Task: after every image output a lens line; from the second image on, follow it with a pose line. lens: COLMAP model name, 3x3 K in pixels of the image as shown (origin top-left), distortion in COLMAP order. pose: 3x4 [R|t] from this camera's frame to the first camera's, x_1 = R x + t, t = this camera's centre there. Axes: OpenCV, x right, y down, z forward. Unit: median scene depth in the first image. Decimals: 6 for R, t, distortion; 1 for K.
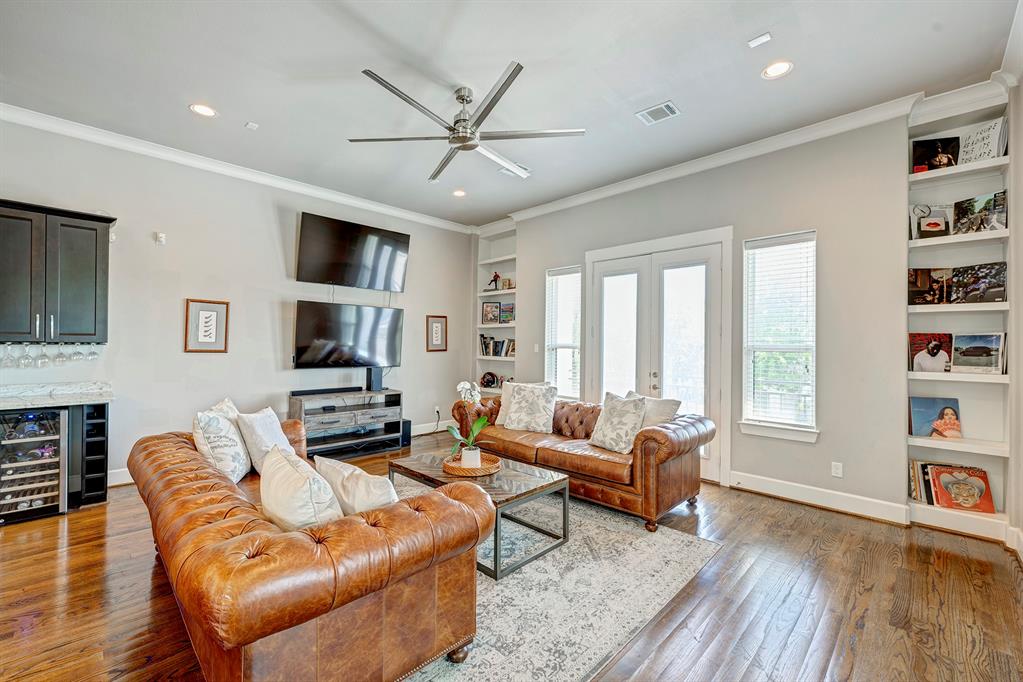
lens RADIAL K [[421.8, 0, 506.7], [0, 421.8, 340.4], [0, 0, 1]] dist [0.002063, -0.000203]
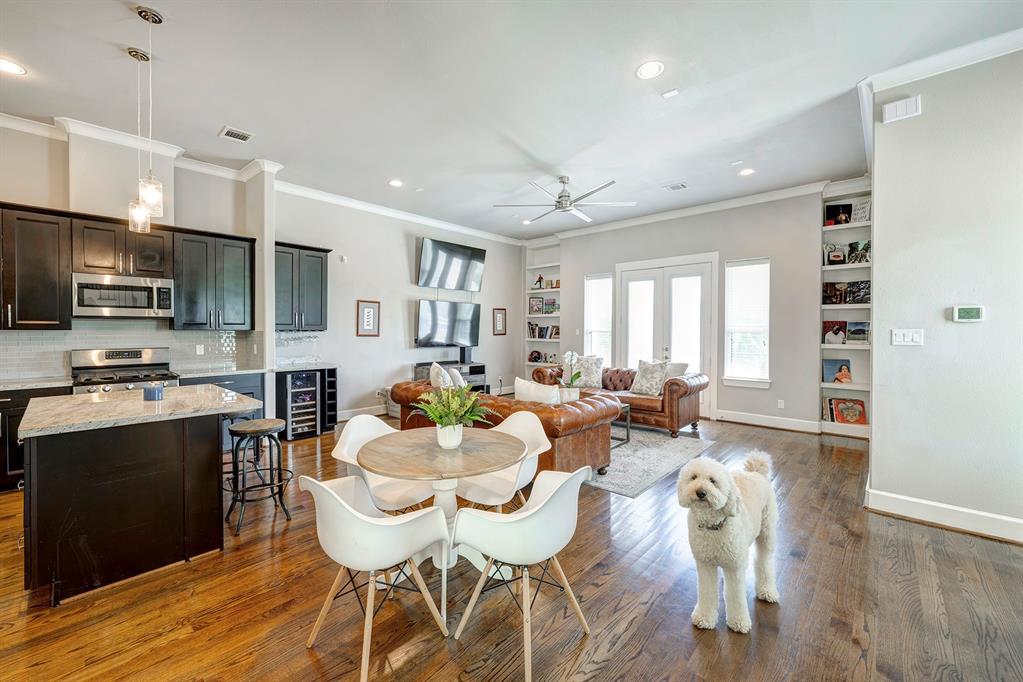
lens RADIAL K [[410.3, 0, 513.6], [0, 410.3, 333.5], [0, 0, 1]] dist [0.002285, 0.000819]
pose [[0.998626, -0.006912, 0.051948, -0.333421], [0.005954, 0.999810, 0.018557, -0.005560], [-0.052066, -0.018222, 0.998477, -0.529128]]
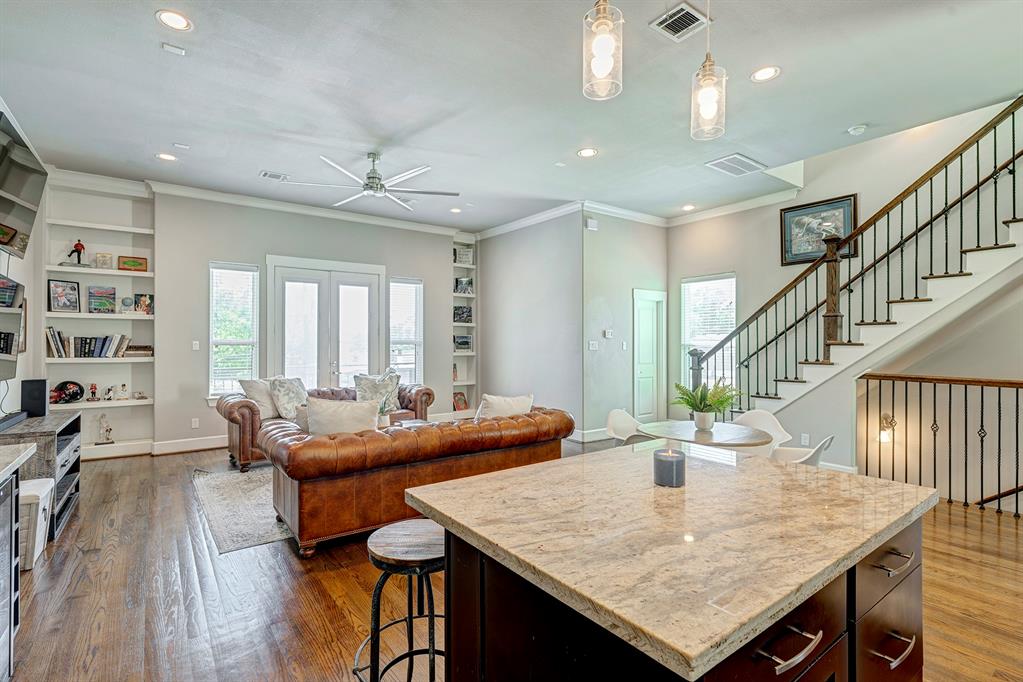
lens RADIAL K [[473.8, 0, 506.9], [0, 473.8, 339.7], [0, 0, 1]] dist [-0.000740, -0.000119]
pose [[0.161236, -0.003893, 0.986908, -1.322266], [-0.008975, 0.999945, 0.005411, -0.007637], [-0.986875, -0.009730, 0.161193, 0.290142]]
